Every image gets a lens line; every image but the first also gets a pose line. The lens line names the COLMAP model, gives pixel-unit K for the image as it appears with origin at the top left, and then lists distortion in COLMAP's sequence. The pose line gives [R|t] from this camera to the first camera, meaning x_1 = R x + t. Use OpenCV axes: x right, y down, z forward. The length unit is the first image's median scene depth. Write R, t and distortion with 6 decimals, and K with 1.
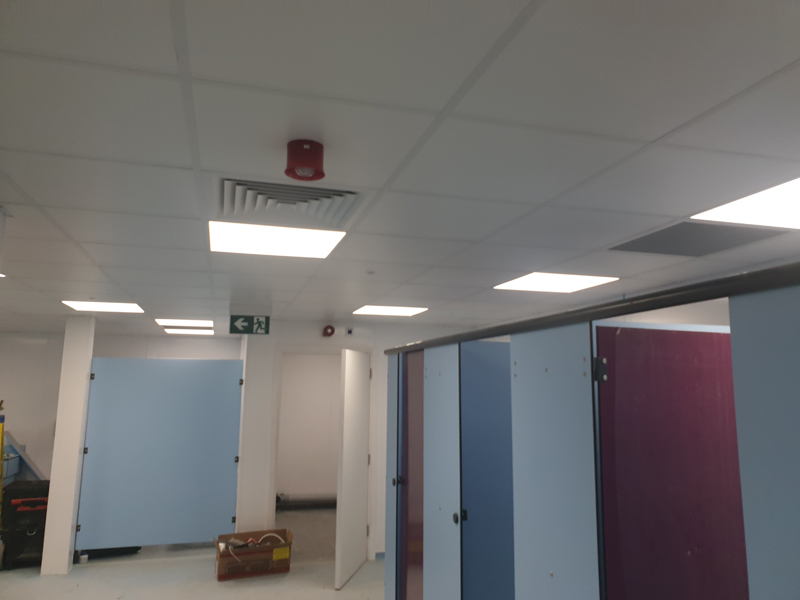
lens RADIAL K [[611.7, 0, 400.7], [0, 611.7, 294.8], [0, 0, 1]] dist [0.087425, -0.067535]
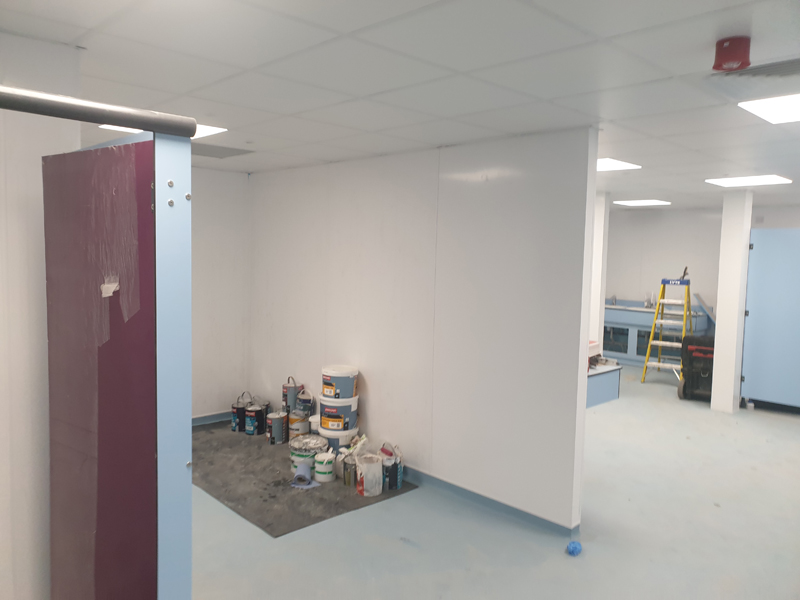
lens RADIAL K [[611.7, 0, 400.7], [0, 611.7, 294.8], [0, 0, 1]] dist [0.087425, -0.067535]
pose [[0.489157, 0.063717, -0.869865, 0.158148], [0.111079, 0.984656, 0.134589, 0.000852], [0.865094, -0.162458, 0.474574, -0.049788]]
